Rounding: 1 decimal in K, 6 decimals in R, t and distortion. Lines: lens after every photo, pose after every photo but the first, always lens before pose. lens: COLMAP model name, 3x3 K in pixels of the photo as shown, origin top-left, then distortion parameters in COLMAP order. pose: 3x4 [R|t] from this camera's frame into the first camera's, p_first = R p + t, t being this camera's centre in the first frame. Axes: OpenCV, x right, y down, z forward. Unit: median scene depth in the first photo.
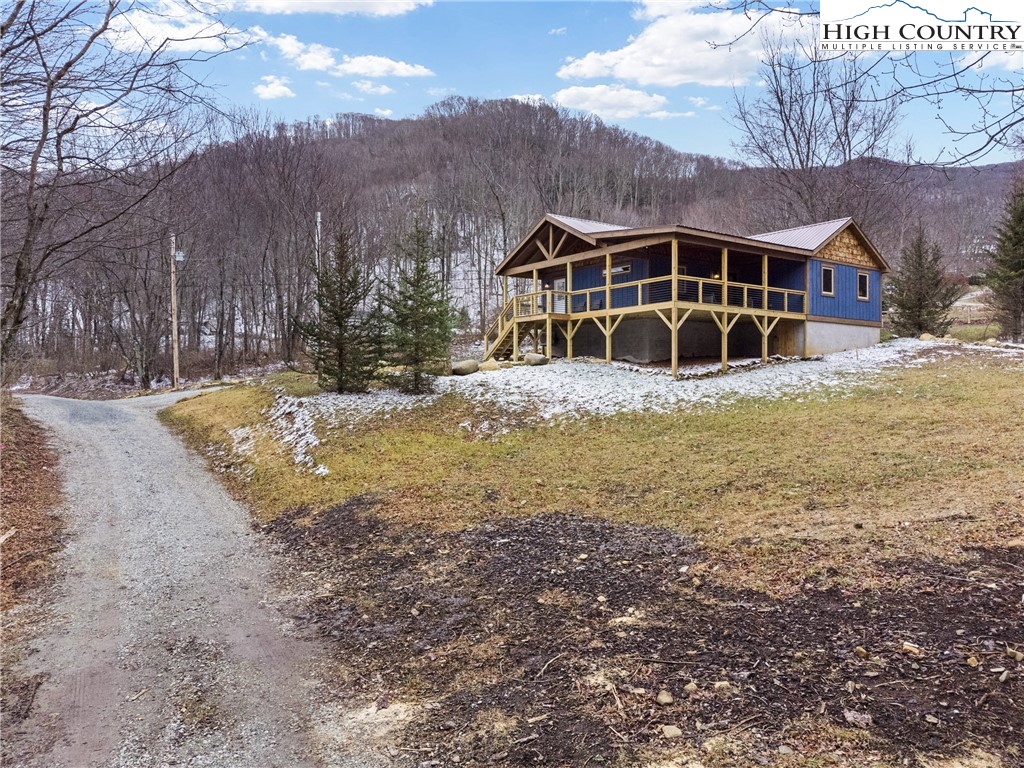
lens RADIAL K [[764.2, 0, 511.0], [0, 764.2, 383.9], [0, 0, 1]] dist [0.039467, -0.024202]
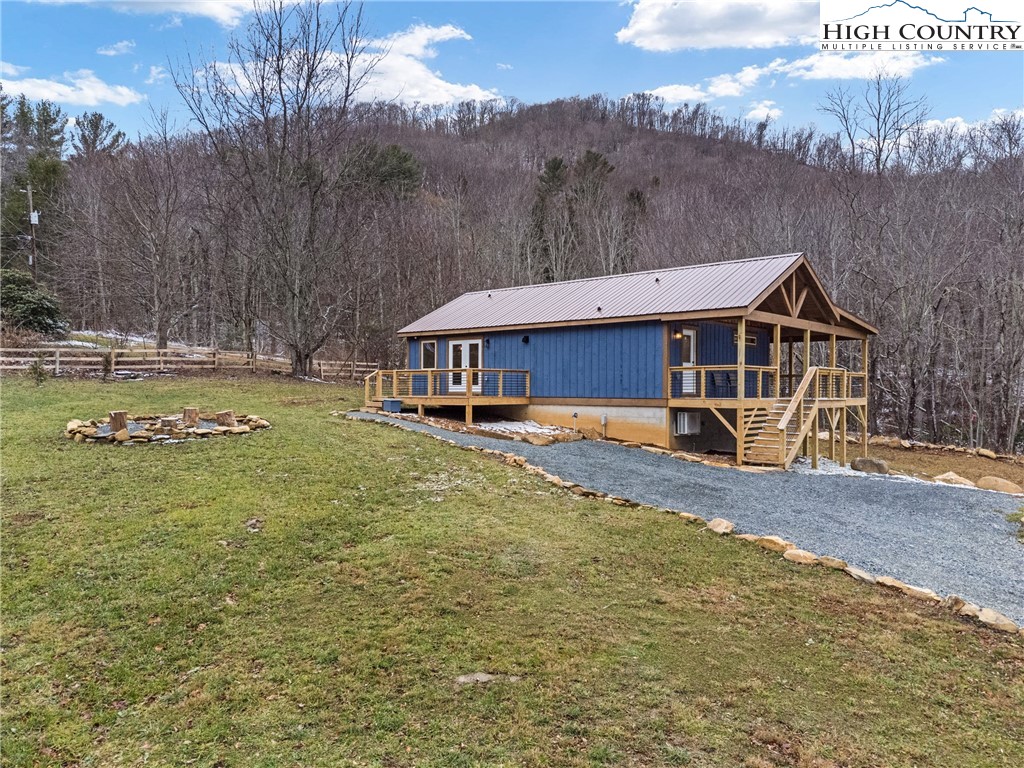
lens RADIAL K [[764.2, 0, 508.7], [0, 764.2, 391.9], [0, 0, 1]] dist [0.039467, -0.024202]
pose [[-0.204485, -0.004737, 0.978858, -0.605827], [-0.005337, 0.999979, 0.003724, -0.099092], [-0.978855, -0.004462, -0.204506, 1.444595]]
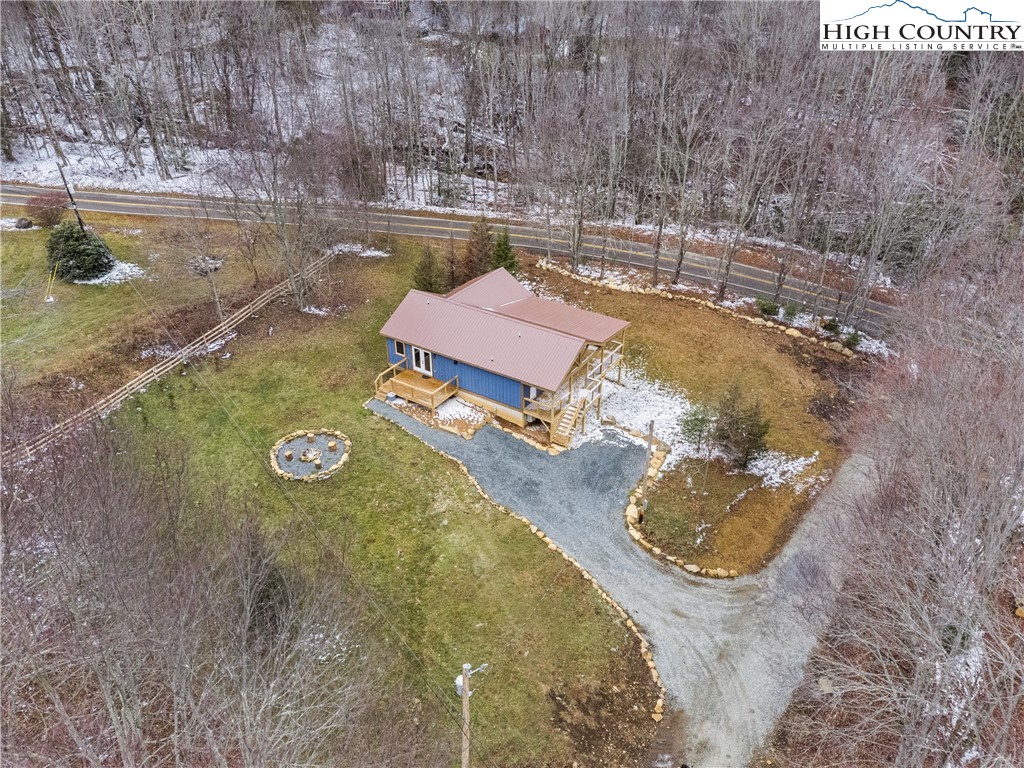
lens RADIAL K [[764.2, 0, 511.7], [0, 764.2, 382.7], [0, 0, 1]] dist [0.039467, -0.024202]
pose [[-0.361793, -0.481280, 0.798421, -1.182147], [-0.001293, 0.856695, 0.515821, -0.956400], [-0.932258, 0.185588, -0.310568, 1.663190]]
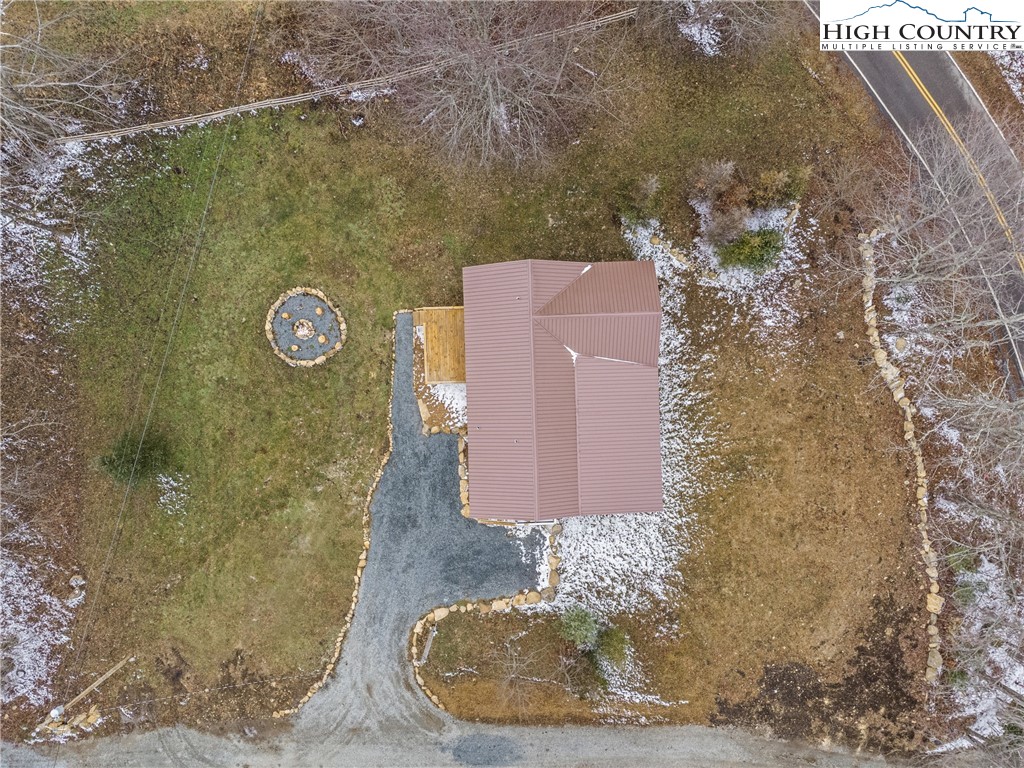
lens RADIAL K [[764.2, 0, 512.3], [0, 764.2, 384.0], [0, 0, 1]] dist [0.039467, -0.024202]
pose [[0.559991, -0.828459, 0.008111, 0.209219], [-0.001722, 0.008626, 0.999961, -1.558947], [-0.828497, -0.559983, 0.003404, 1.189227]]
